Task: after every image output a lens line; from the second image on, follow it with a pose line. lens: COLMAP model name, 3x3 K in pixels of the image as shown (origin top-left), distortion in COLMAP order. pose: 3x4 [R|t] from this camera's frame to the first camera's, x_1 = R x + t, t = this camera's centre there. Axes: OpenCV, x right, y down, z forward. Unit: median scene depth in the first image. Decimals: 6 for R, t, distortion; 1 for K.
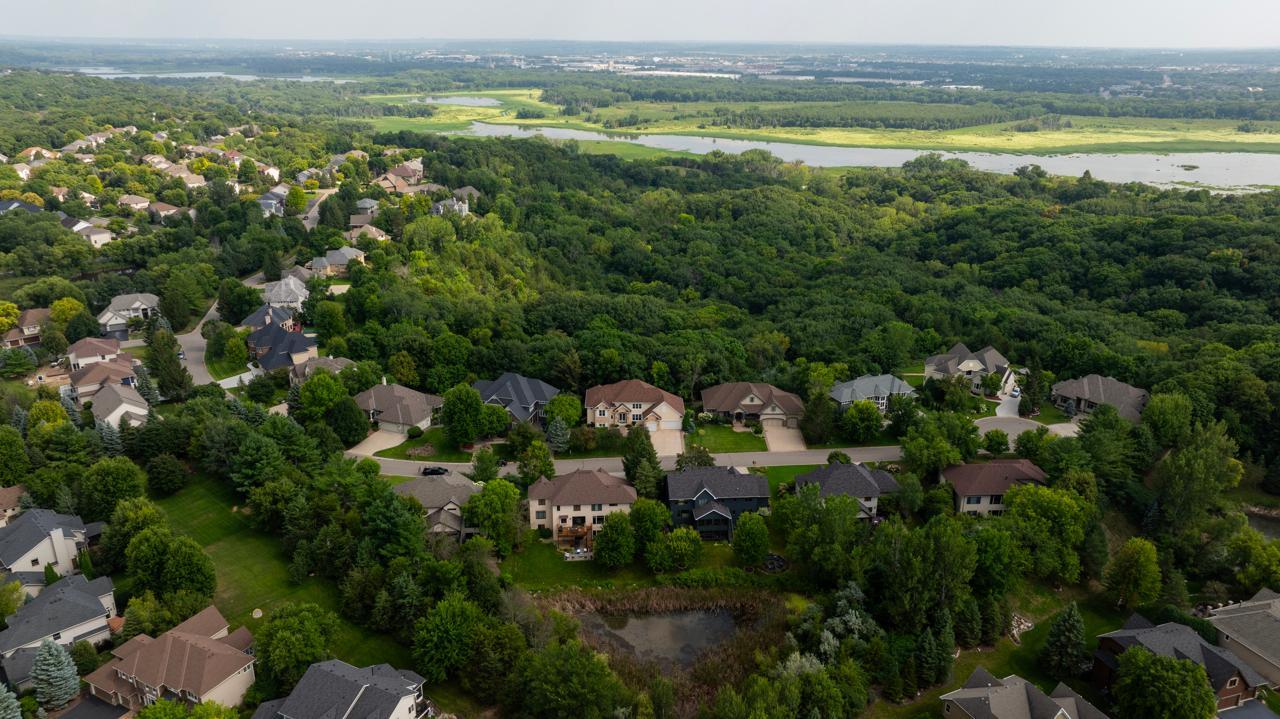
lens RADIAL K [[900.1, 0, 640.0], [0, 900.1, 359.5], [0, 0, 1]] dist [-0.022918, -0.001445]
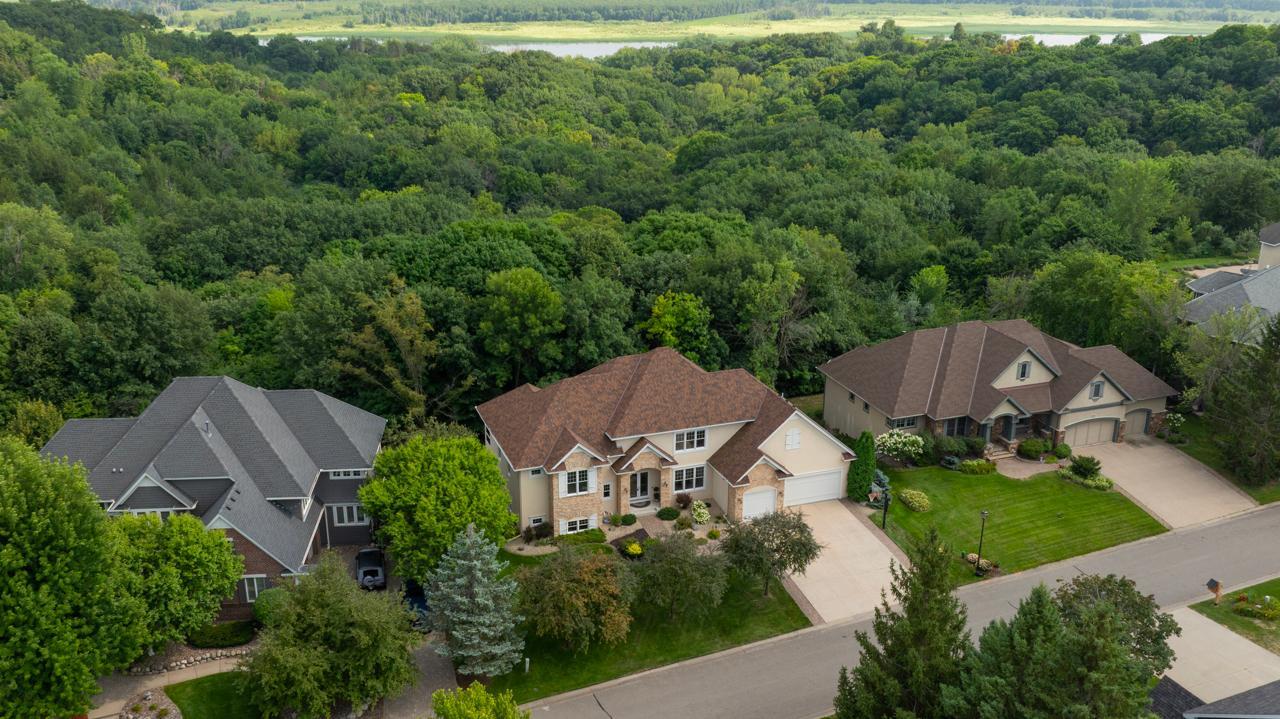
lens RADIAL K [[1159.6, 0, 640.0], [0, 1159.6, 359.5], [0, 0, 1]] dist [-0.014654, -0.020703]
pose [[0.945769, -0.111746, 0.305015, -0.074561], [0.111419, 0.993601, 0.018537, 0.010673], [-0.305134, 0.016452, 0.952167, 0.385731]]
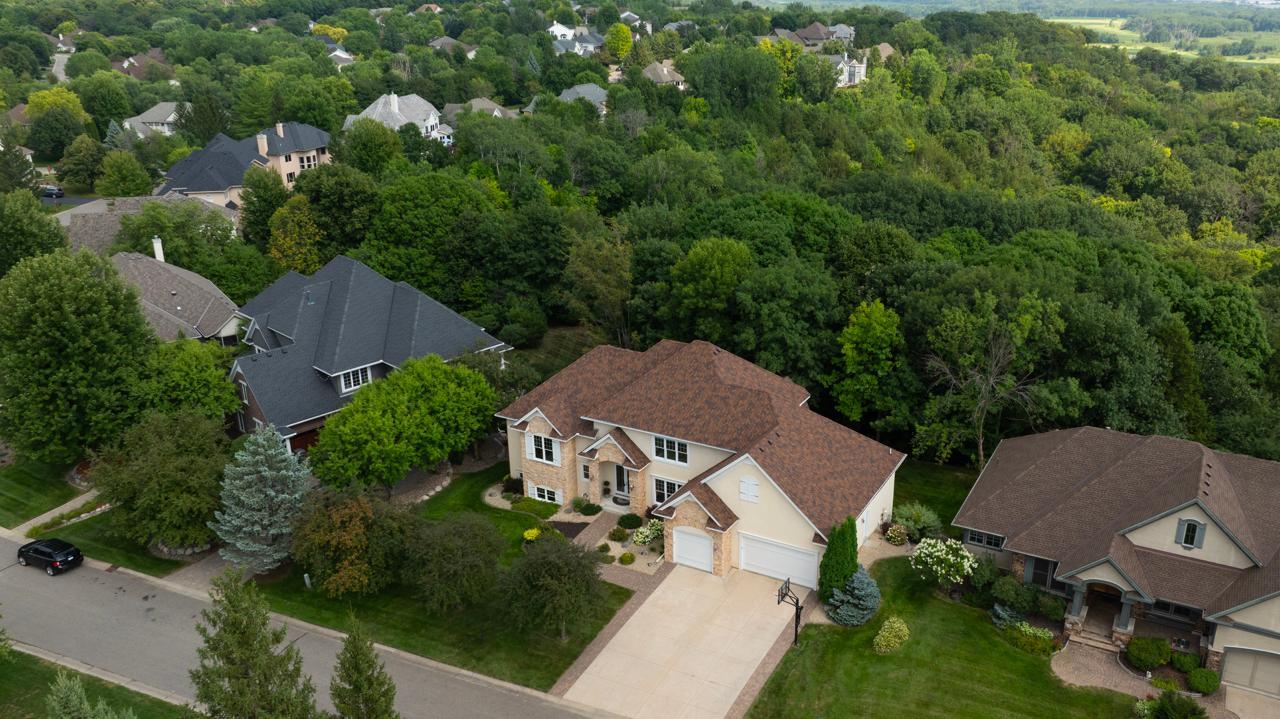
lens RADIAL K [[1026.4, 0, 717.7], [0, 1026.4, 357.6], [0, 0, 1]] dist [-0.018146, -0.017095]
pose [[0.882867, 0.161848, -0.440854, 0.073943], [-0.157535, 0.986411, 0.046651, 0.007334], [0.442413, 0.028263, 0.896366, 0.444658]]
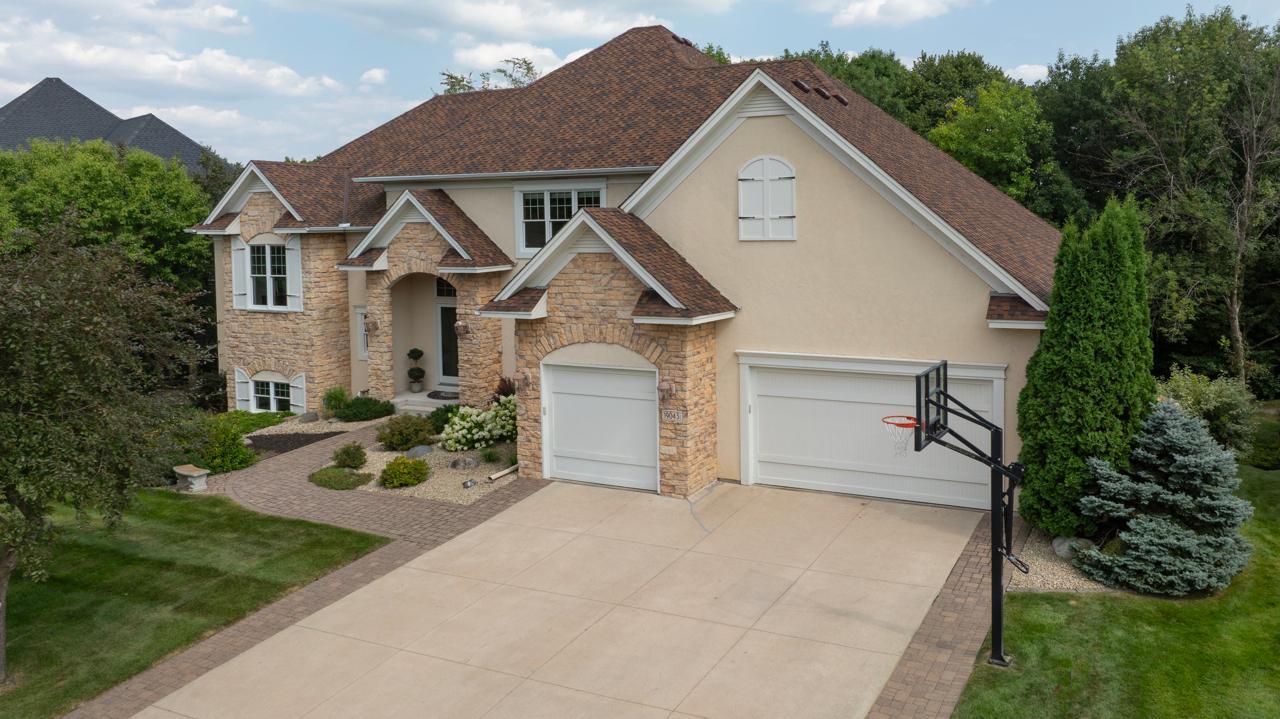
lens RADIAL K [[942.4, 0, 758.2], [0, 942.4, 283.7], [0, 0, 1]] dist [-0.021524, -0.000297]
pose [[0.903413, 0.011280, -0.428623, 0.034210], [-0.131062, 0.959073, -0.251000, 0.047394], [0.408250, 0.282933, 0.867918, 0.542931]]
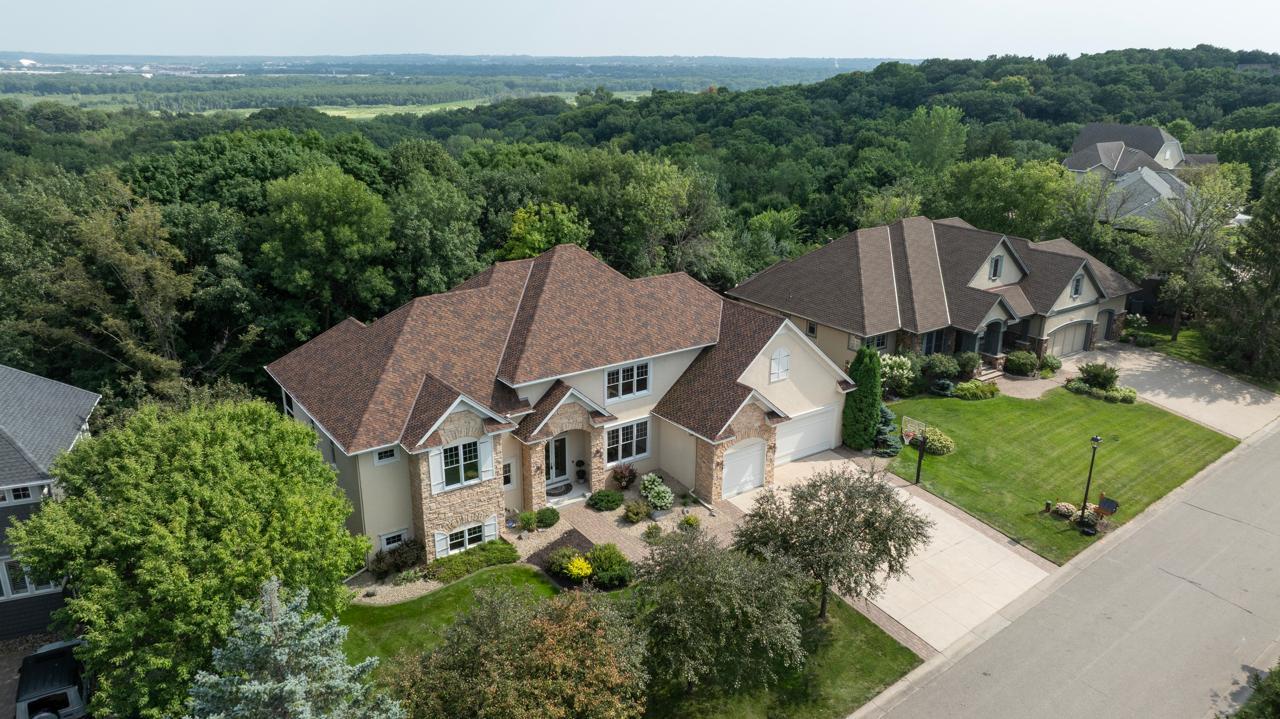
lens RADIAL K [[900.1, 0, 640.0], [0, 900.1, 359.5], [0, 0, 1]] dist [-0.022918, -0.001445]
pose [[0.825872, -0.180734, 0.534108, -0.056956], [0.189519, 0.981104, 0.038943, 0.024219], [-0.531054, 0.069062, 0.844519, 0.496967]]
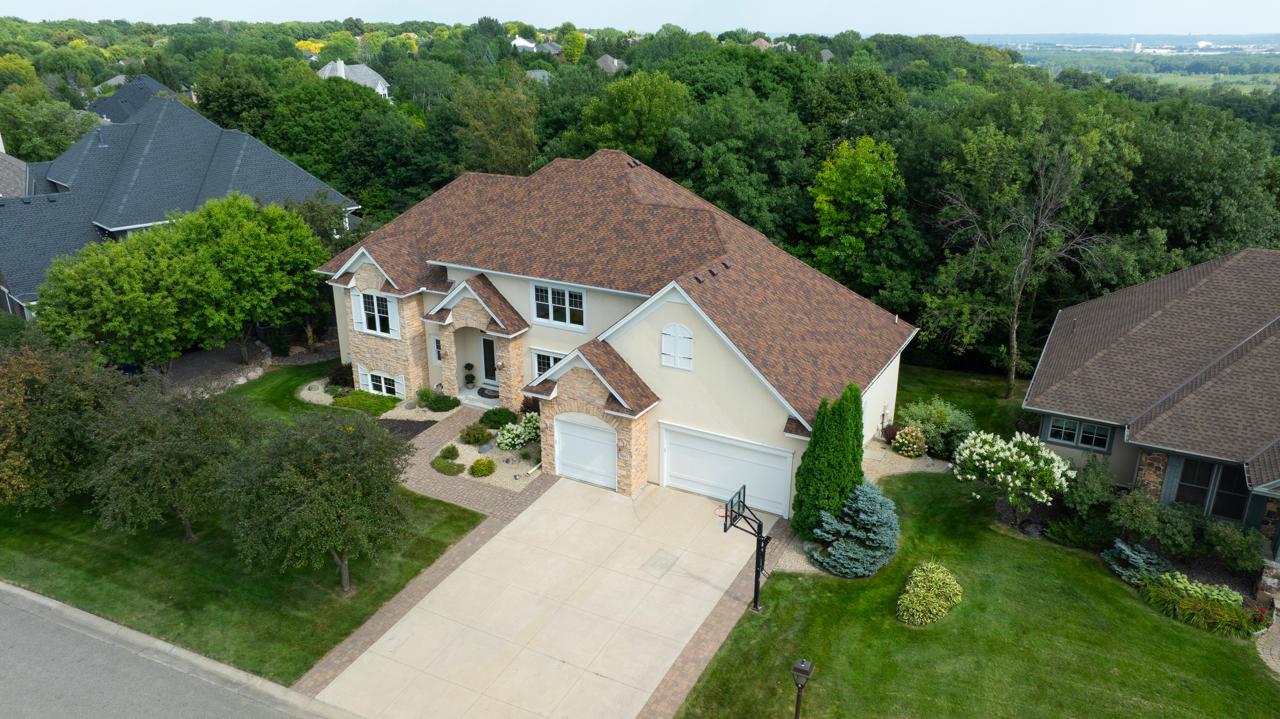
lens RADIAL K [[900.1, 0, 640.0], [0, 900.1, 359.5], [0, 0, 1]] dist [-0.022918, -0.001445]
pose [[0.866872, 0.166985, -0.469732, 0.049457], [-0.166263, 0.985127, 0.043371, 0.030609], [0.469988, 0.040502, 0.881743, 0.510473]]
